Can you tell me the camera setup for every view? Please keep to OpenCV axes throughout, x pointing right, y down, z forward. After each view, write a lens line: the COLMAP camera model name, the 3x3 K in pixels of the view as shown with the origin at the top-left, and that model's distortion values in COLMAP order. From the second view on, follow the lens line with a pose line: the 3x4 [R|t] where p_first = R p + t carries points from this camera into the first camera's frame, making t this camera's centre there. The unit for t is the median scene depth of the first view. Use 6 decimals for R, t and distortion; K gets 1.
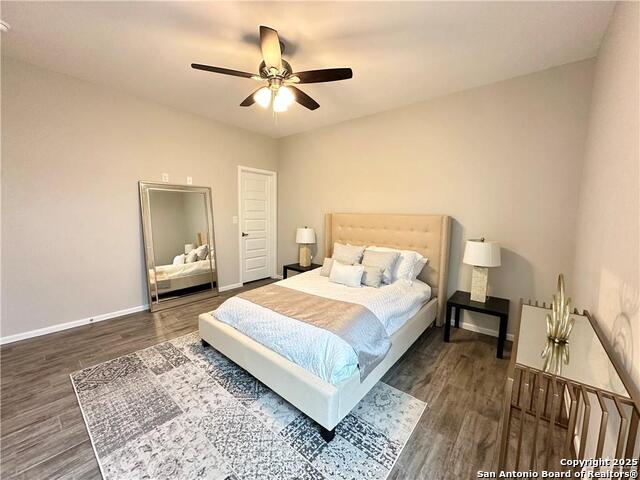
lens RADIAL K [[255.0, 0, 313.5], [0, 255.0, 243.7], [0, 0, 1]] dist [-0.002678, 0.000521]
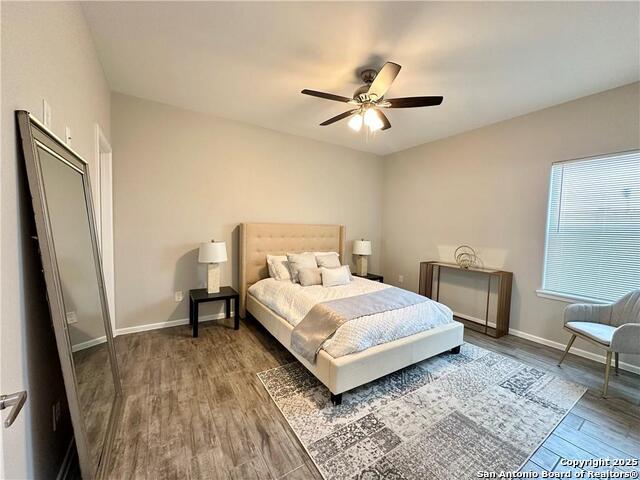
lens RADIAL K [[255.0, 0, 315.4], [0, 255.0, 238.2], [0, 0, 1]] dist [-0.002678, 0.000521]
pose [[0.298669, -0.063002, 0.952275, -1.353778], [0.093434, 0.994955, 0.036521, -0.147037], [-0.949772, 0.078067, 0.303049, 0.941246]]
